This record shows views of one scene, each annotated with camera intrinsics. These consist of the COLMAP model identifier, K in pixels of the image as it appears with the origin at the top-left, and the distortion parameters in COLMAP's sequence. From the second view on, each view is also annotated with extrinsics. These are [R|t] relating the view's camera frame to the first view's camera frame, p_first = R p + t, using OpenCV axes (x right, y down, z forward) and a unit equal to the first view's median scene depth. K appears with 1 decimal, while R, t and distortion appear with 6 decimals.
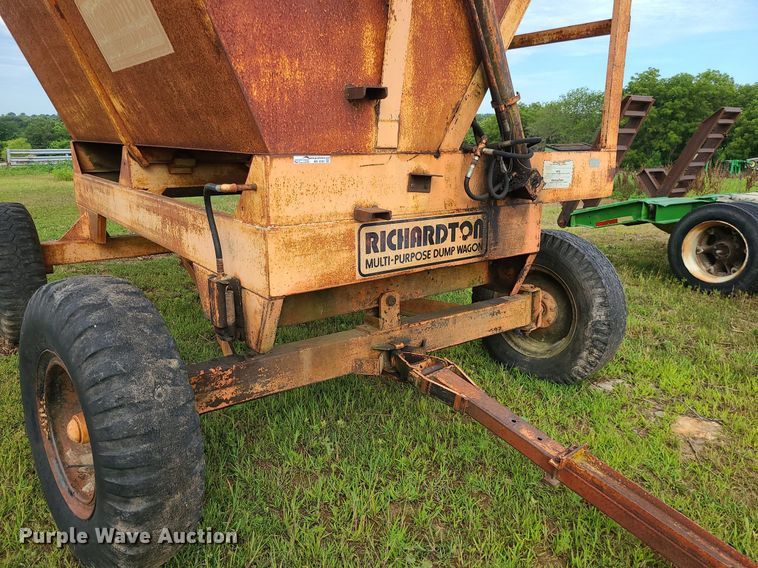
lens RADIAL K [[608.5, 0, 416.6], [0, 608.5, 319.4], [0, 0, 1]] dist [0.037742, 0.002368]
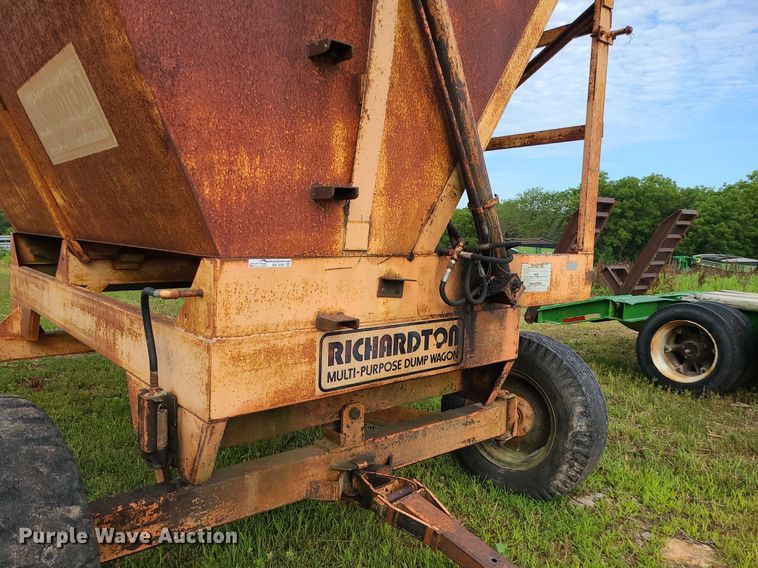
lens RADIAL K [[581.5, 0, 400.1], [0, 581.5, 286.3], [0, 0, 1]] dist [0.029053, -0.009973]
pose [[0.999077, 0.026074, 0.034125, -0.010451], [-0.019448, 0.983145, -0.181791, -0.064781], [-0.038290, 0.180960, 0.982745, 0.142433]]
